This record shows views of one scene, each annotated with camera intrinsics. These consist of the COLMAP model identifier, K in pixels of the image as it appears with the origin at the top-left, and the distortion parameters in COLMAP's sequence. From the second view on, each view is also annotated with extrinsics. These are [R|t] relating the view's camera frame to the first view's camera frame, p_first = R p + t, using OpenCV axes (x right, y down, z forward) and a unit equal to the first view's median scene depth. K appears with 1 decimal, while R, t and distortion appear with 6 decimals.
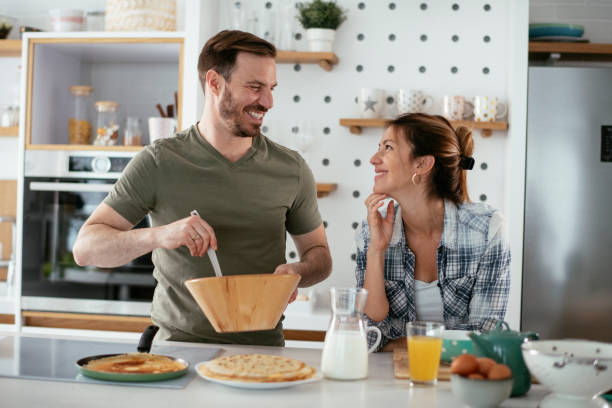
lens RADIAL K [[998.7, 0, 306.0], [0, 998.7, 204.0], [0, 0, 1]] dist [-0.144769, -0.106884]
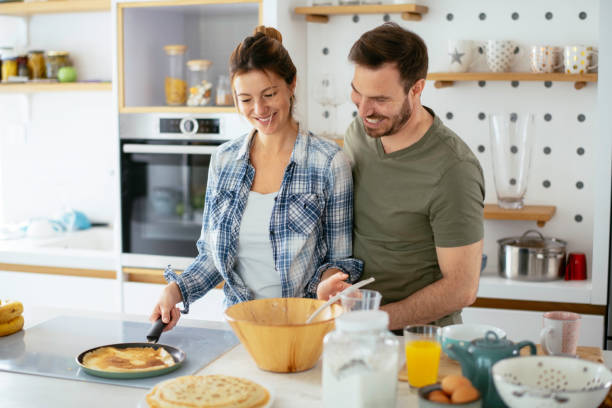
lens RADIAL K [[998.7, 0, 306.0], [0, 998.7, 204.0], [0, 0, 1]] dist [-0.144769, -0.106884]
pose [[0.974752, -0.003336, -0.223264, 0.135769], [0.026609, 0.994499, 0.101312, -0.059749], [0.221698, -0.104695, 0.969479, 0.028414]]
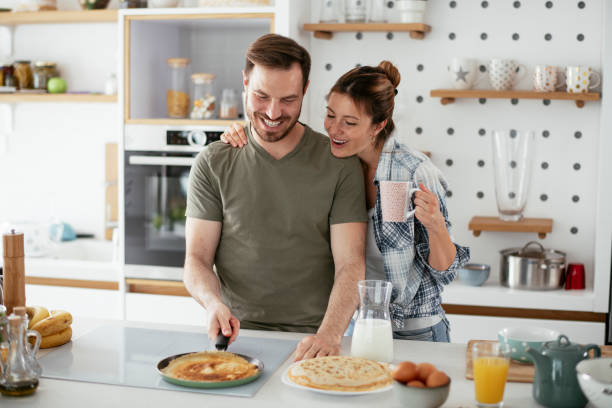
lens RADIAL K [[998.7, 0, 306.0], [0, 998.7, 204.0], [0, 0, 1]] dist [-0.144769, -0.106884]
pose [[0.991437, -0.000983, -0.130582, 0.039543], [0.012485, 0.996104, 0.087296, -0.059823], [0.129987, -0.088179, 0.987587, -0.010890]]
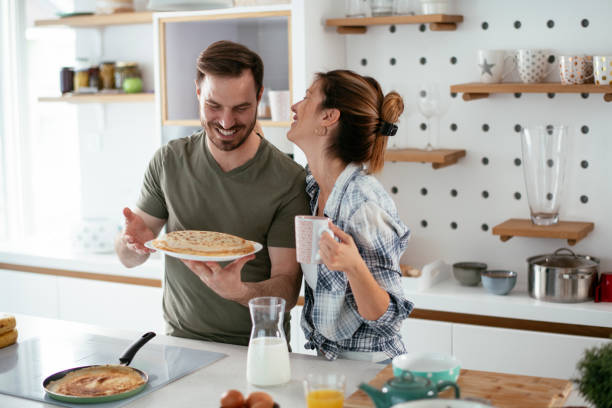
lens RADIAL K [[998.7, 0, 306.0], [0, 998.7, 204.0], [0, 0, 1]] dist [-0.144769, -0.106884]
pose [[0.921900, 0.005045, -0.387394, 0.267307], [0.039084, 0.993603, 0.105951, -0.078320], [0.385451, -0.112818, 0.915806, 0.076992]]
